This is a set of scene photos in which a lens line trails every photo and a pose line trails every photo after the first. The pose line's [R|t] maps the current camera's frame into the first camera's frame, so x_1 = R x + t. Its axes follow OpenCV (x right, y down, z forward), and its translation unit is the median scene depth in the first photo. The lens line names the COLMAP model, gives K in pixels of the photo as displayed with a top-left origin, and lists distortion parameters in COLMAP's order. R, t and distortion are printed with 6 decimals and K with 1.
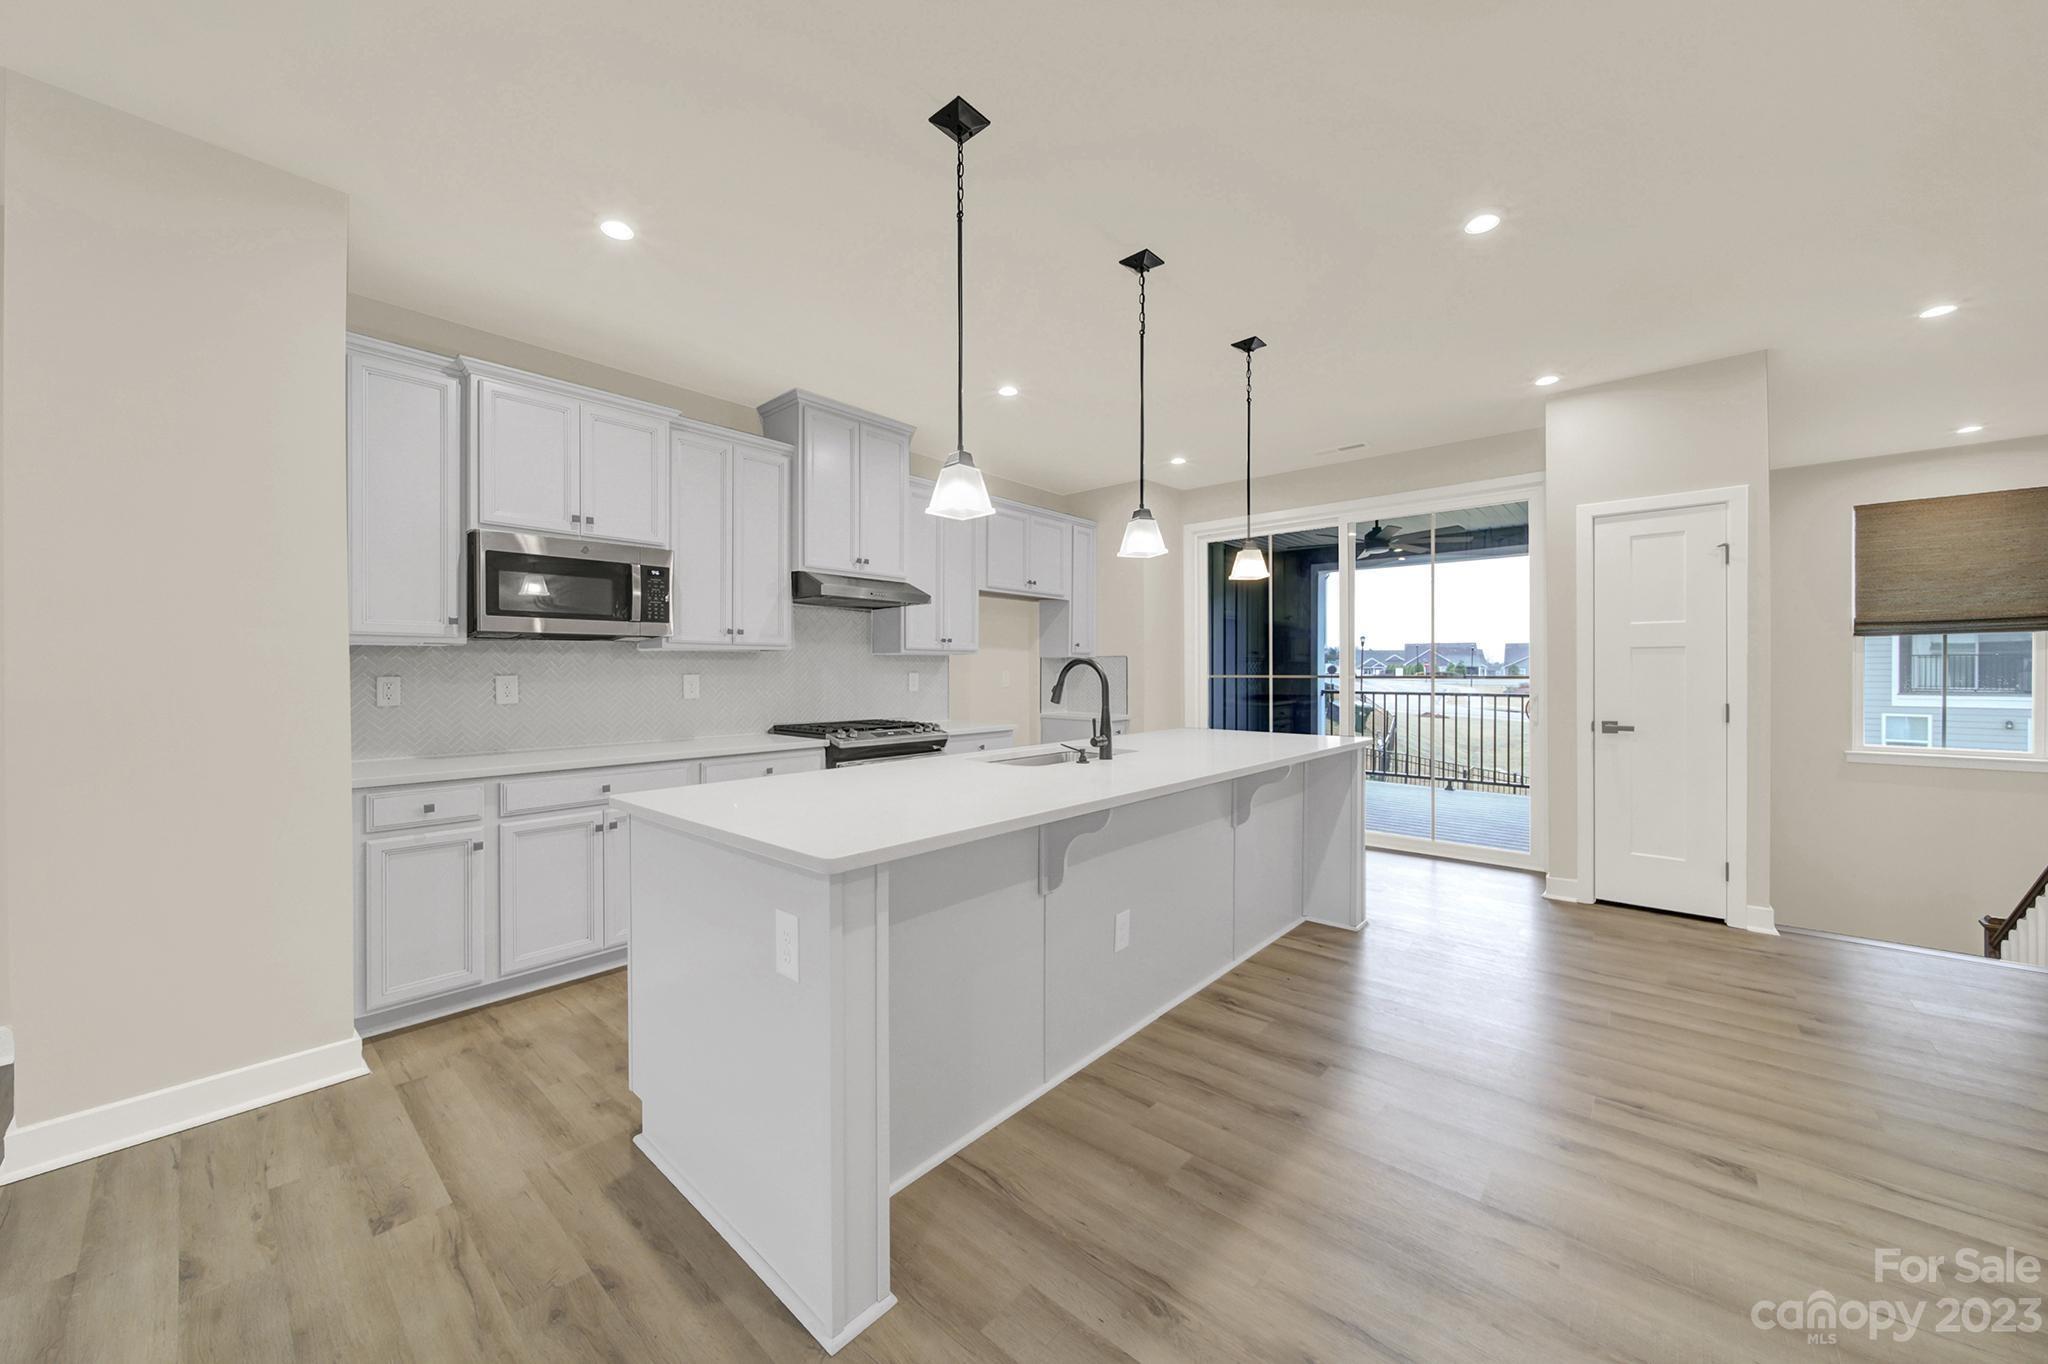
lens RADIAL K [[737.5, 0, 1022.1], [0, 737.5, 670.9], [0, 0, 1]] dist [0.001813, -0.001483]
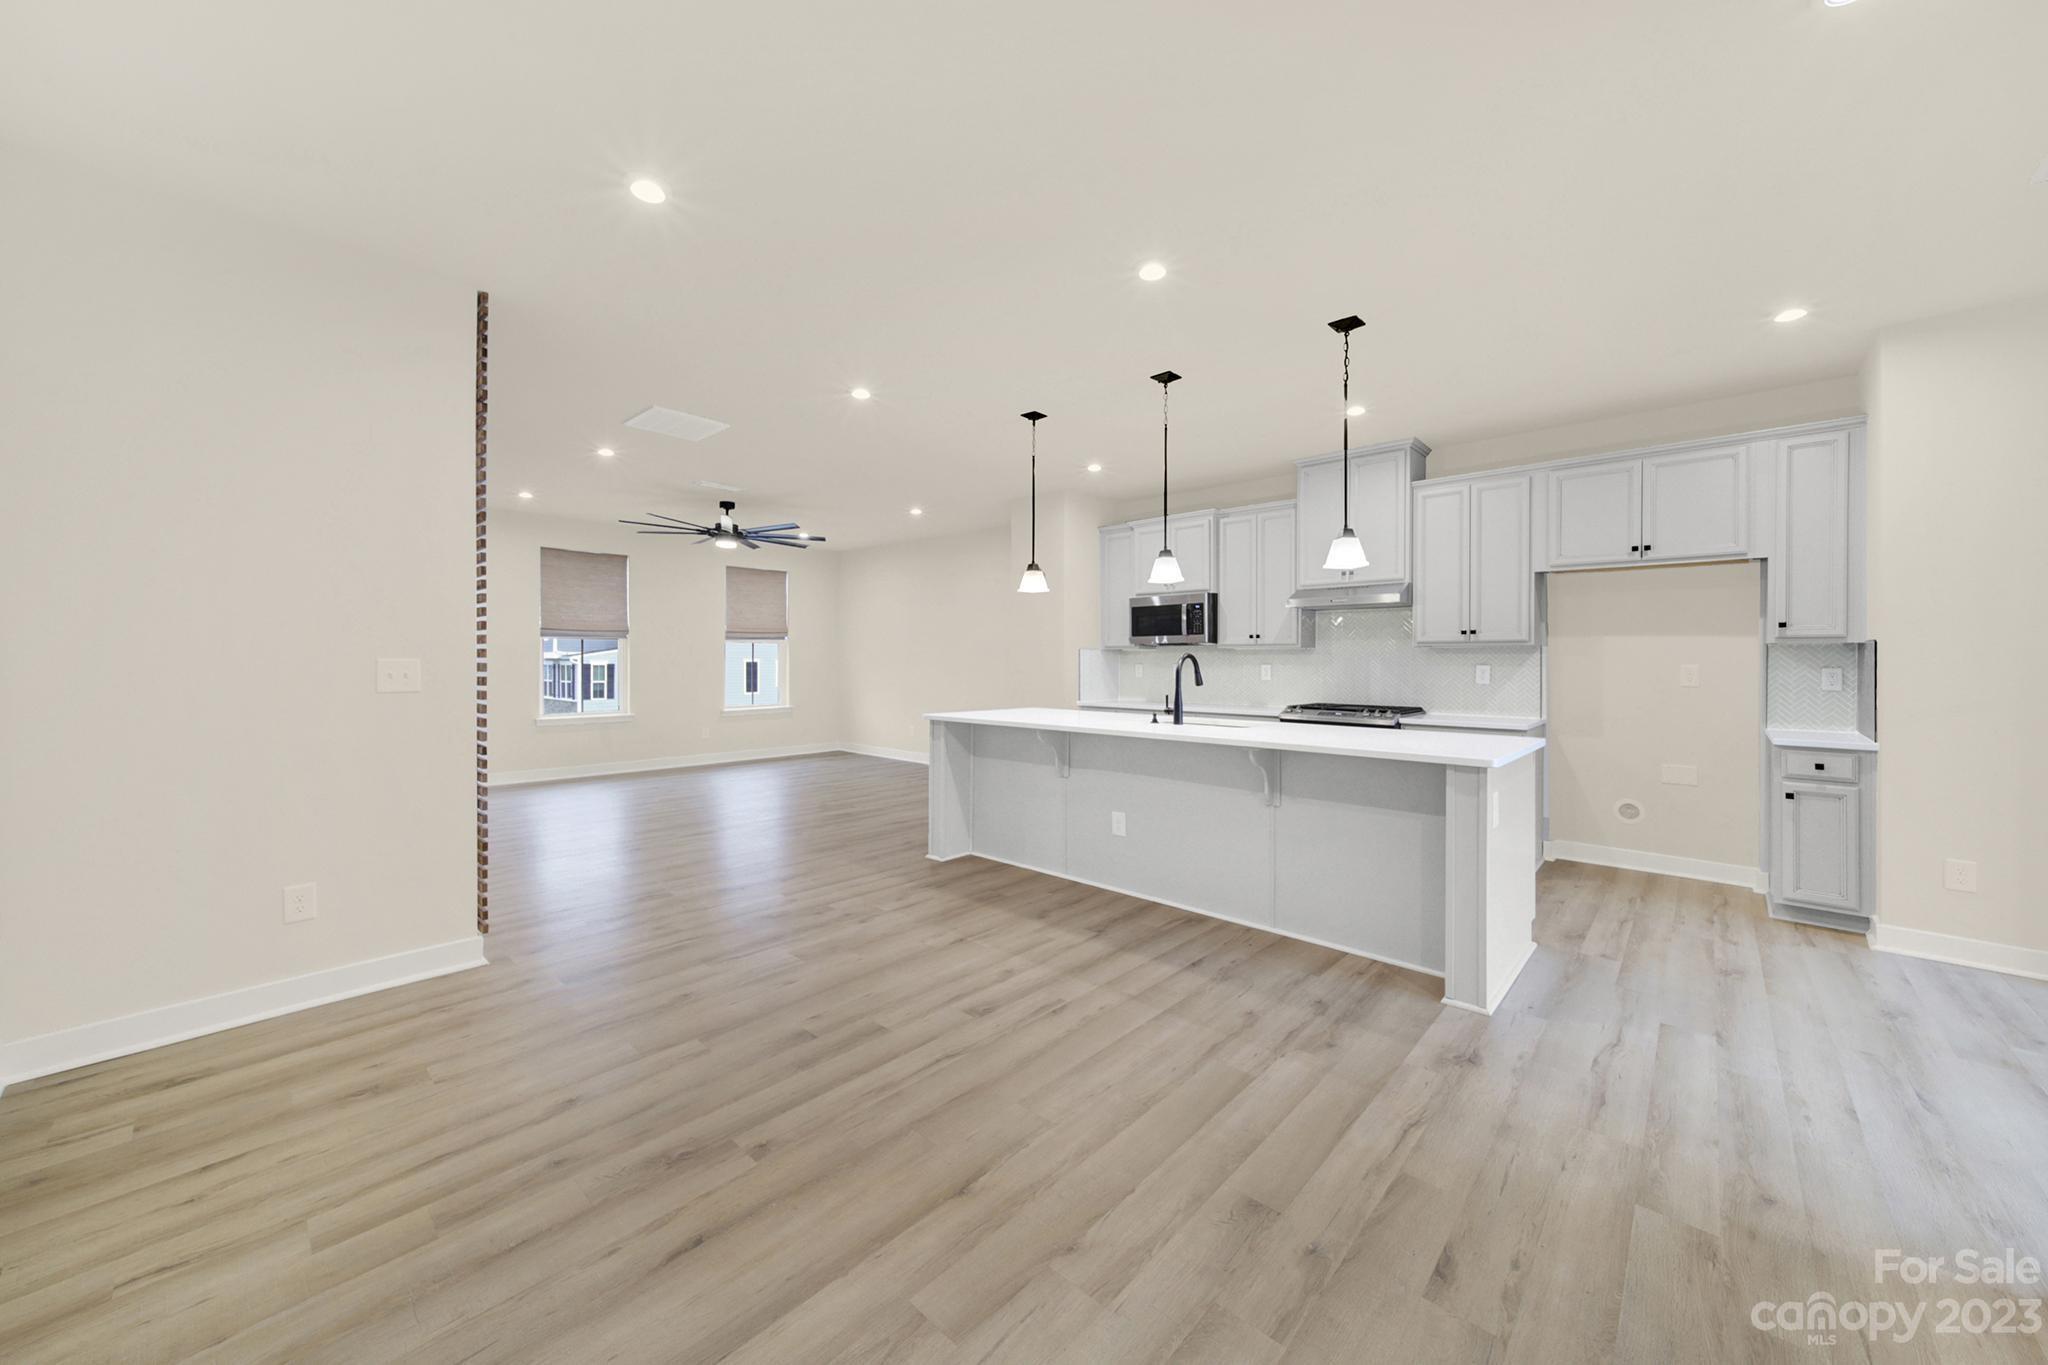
lens RADIAL K [[758.5, 0, 1019.4], [0, 758.5, 656.0], [0, 0, 1]] dist [0.002330, -0.001253]
pose [[-0.018626, -0.006289, -0.999807, 1.193606], [-0.001513, 0.999979, -0.006261, -0.003066], [0.999825, 0.001396, -0.018635, 0.540148]]
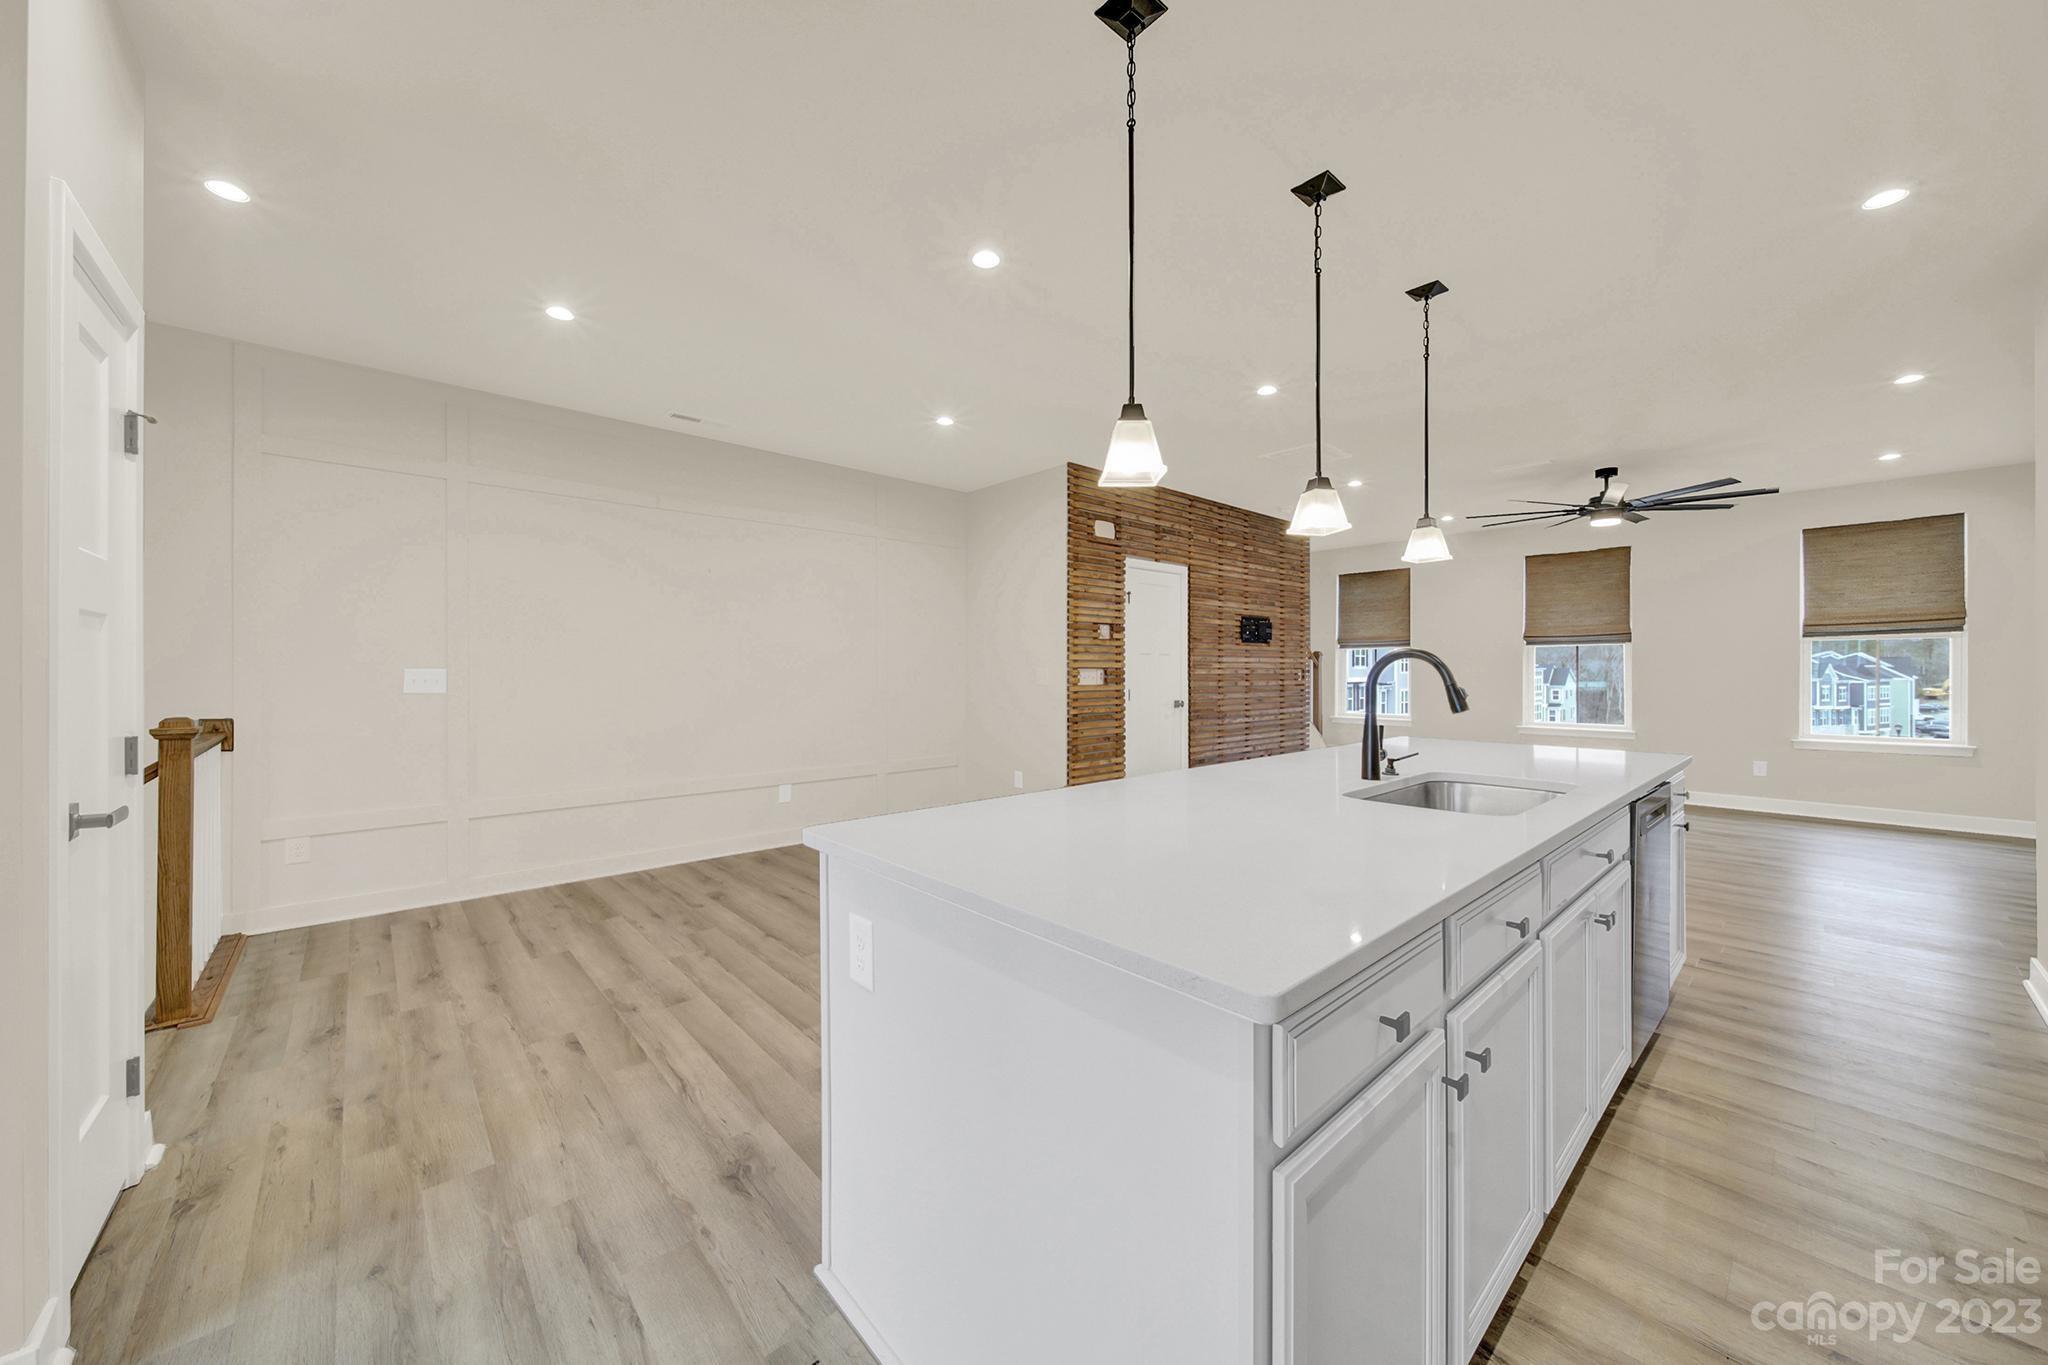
lens RADIAL K [[737.5, 0, 1019.0], [0, 737.5, 670.3], [0, 0, 1]] dist [0.001813, -0.001483]
pose [[-0.992765, 0.001396, 0.120064, 0.297463], [0.001320, 0.999999, -0.000715, 0.000761], [-0.120065, -0.000551, -0.992766, 1.370241]]
